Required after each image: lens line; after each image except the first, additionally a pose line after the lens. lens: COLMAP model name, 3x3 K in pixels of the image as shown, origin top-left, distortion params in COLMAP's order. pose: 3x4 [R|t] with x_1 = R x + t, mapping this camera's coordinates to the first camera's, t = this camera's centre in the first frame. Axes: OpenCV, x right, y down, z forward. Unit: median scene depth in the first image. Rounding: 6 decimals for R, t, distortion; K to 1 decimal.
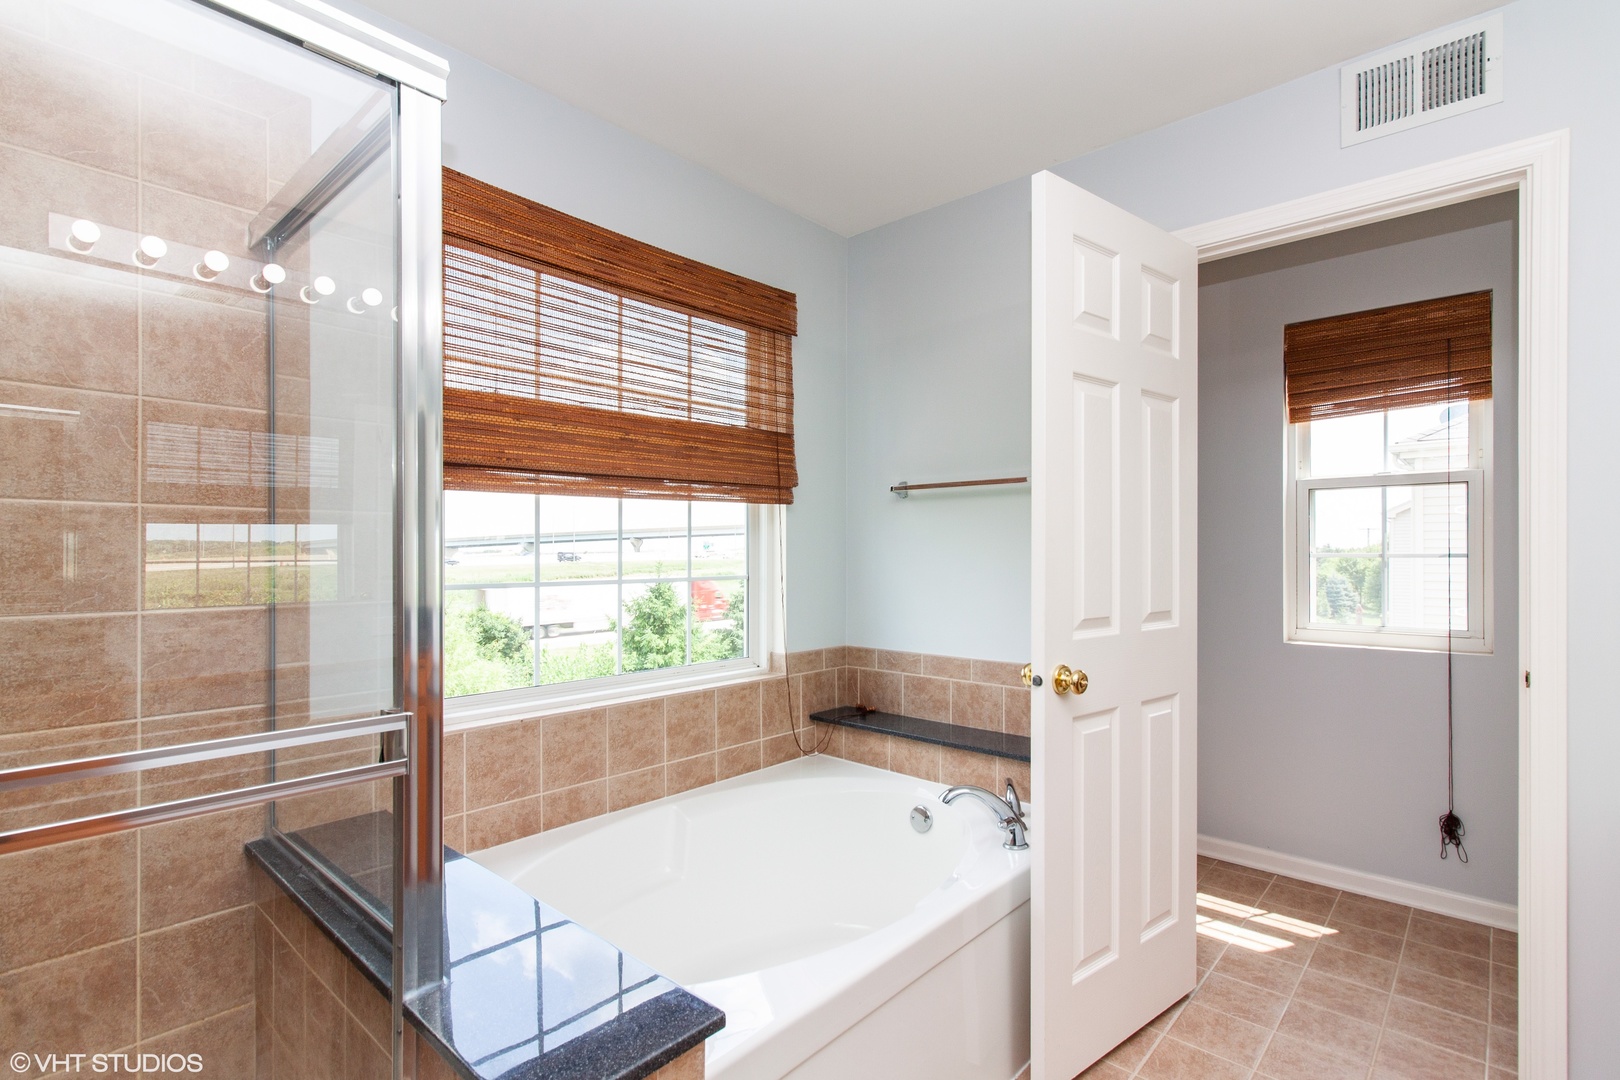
lens RADIAL K [[765.6, 0, 814.5], [0, 765.6, 551.4], [0, 0, 1]] dist [0.001685, 0.000911]
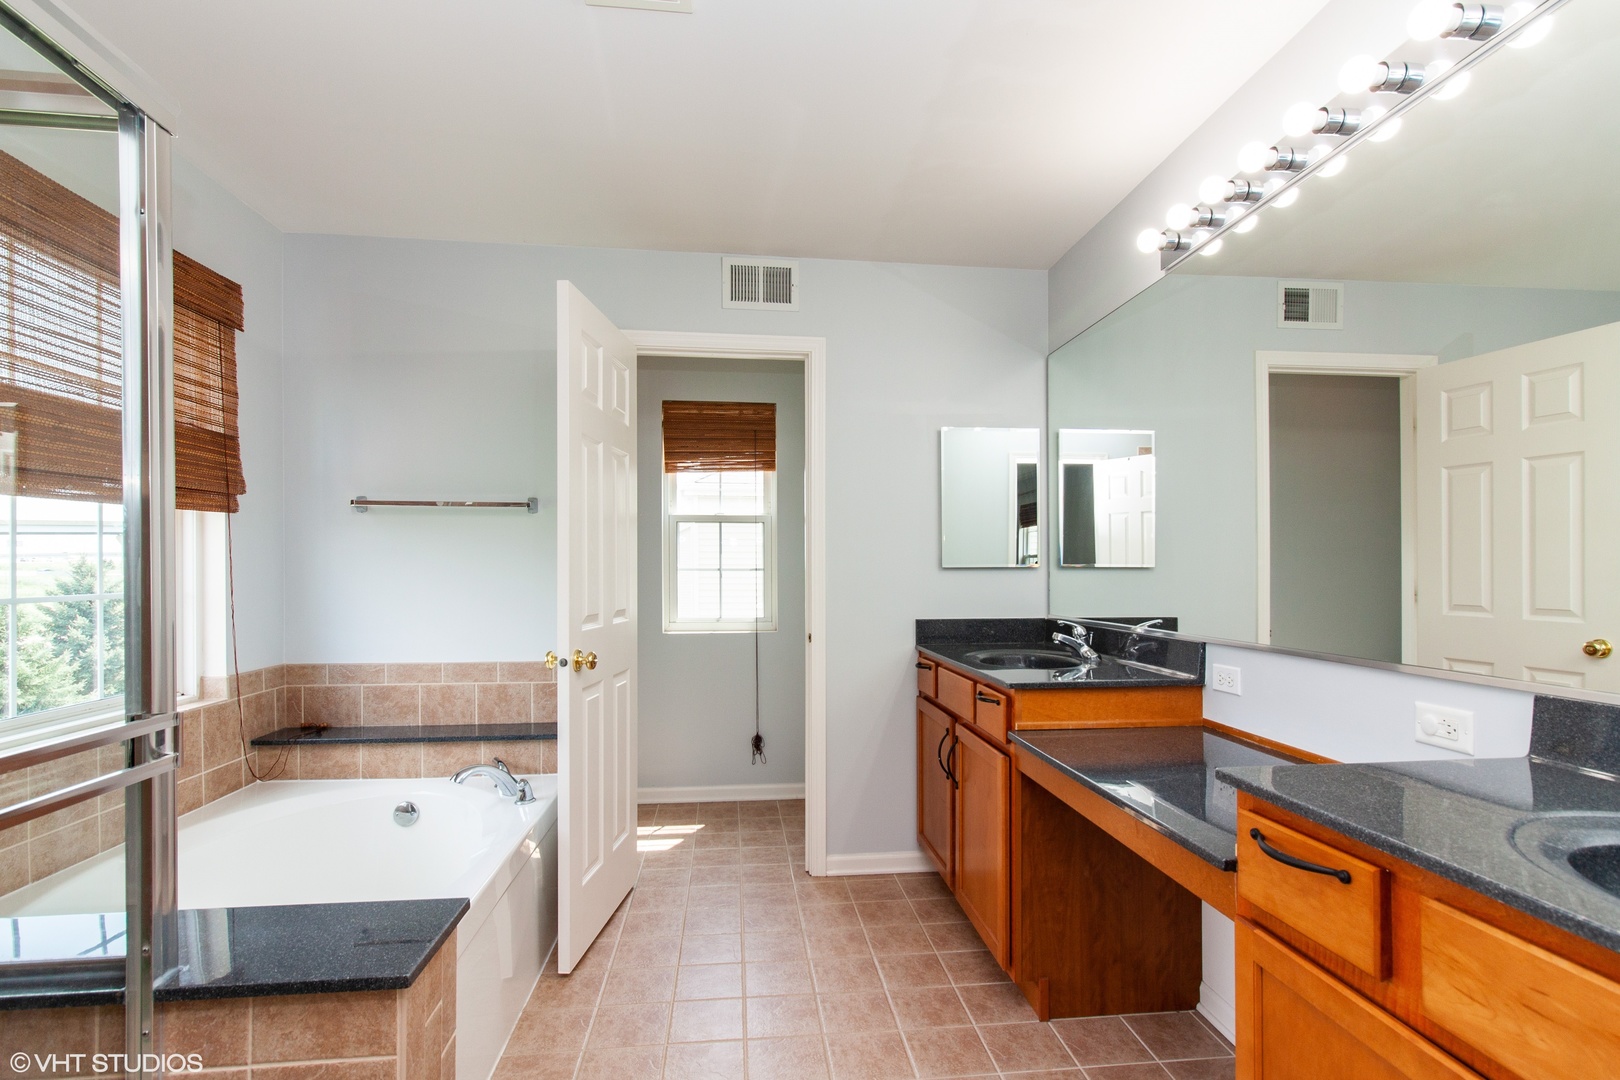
lens RADIAL K [[765.6, 0, 814.5], [0, 765.6, 551.4], [0, 0, 1]] dist [0.001685, 0.000911]
pose [[0.671198, 0.018355, 0.741051, -0.254452], [-0.003983, 0.999768, -0.021155, 0.001453], [-0.741268, 0.011248, 0.671115, -0.137137]]
